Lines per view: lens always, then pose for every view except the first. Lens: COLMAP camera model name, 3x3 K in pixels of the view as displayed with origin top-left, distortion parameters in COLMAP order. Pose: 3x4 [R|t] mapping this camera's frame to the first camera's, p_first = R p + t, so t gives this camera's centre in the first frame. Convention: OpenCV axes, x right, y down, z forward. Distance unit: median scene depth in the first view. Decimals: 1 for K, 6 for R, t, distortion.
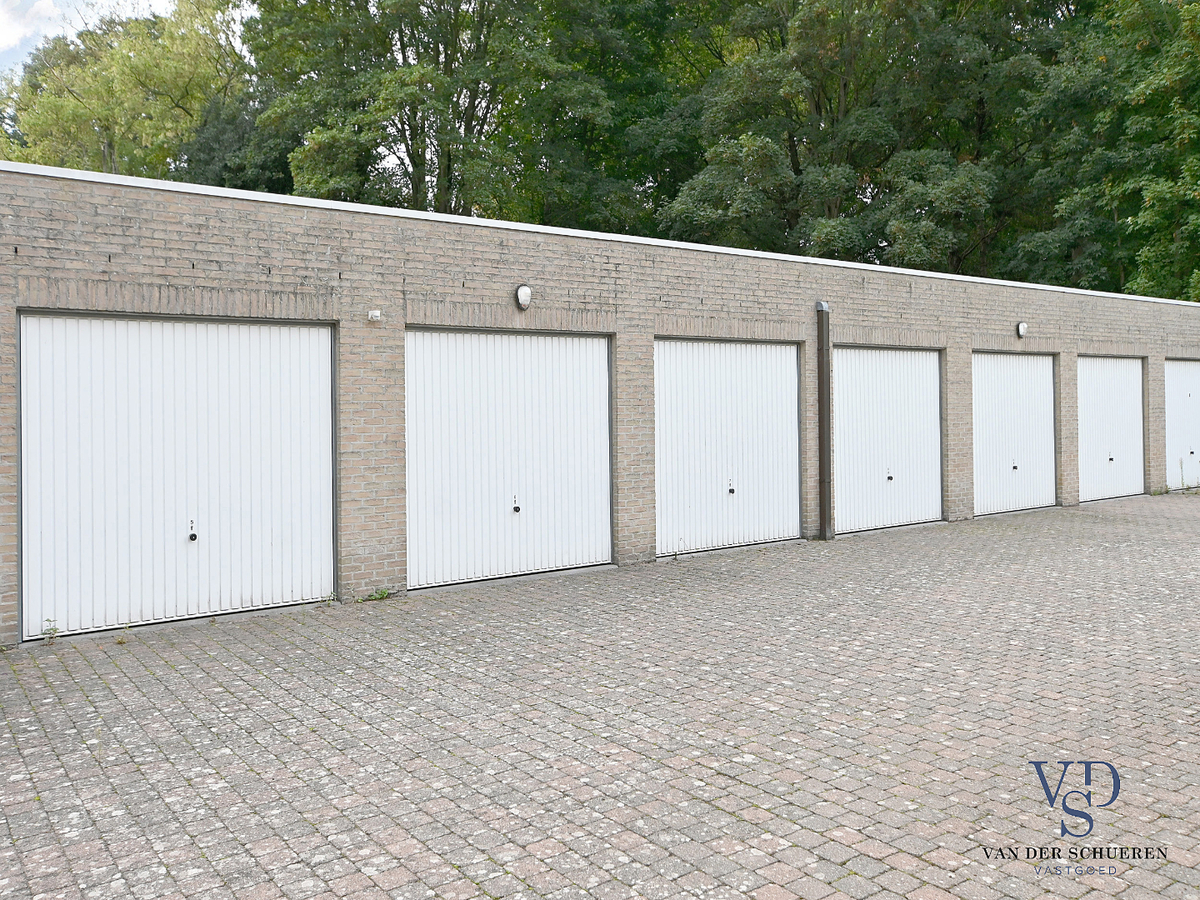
lens RADIAL K [[1490.0, 0, 600.0], [0, 1490.0, 450.0], [0, 0, 1]] dist [-0.014722, 0.250216]
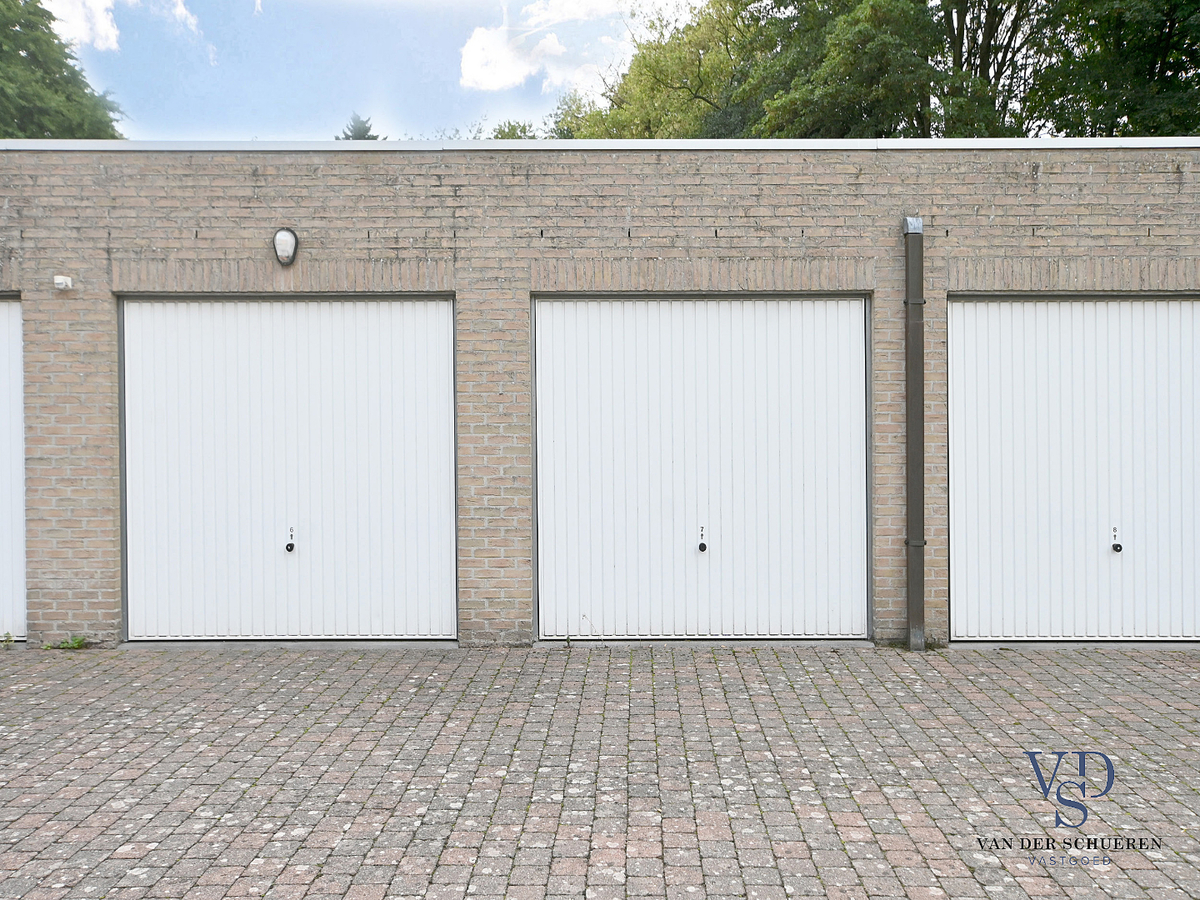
lens RADIAL K [[1490.0, 0, 600.0], [0, 1490.0, 450.0], [0, 0, 1]] dist [-0.014722, 0.250216]
pose [[0.662316, 0.035070, -0.748404, 0.543020], [-0.028232, 0.999363, 0.021845, -0.024858], [0.748693, 0.006661, 0.662884, 0.610465]]
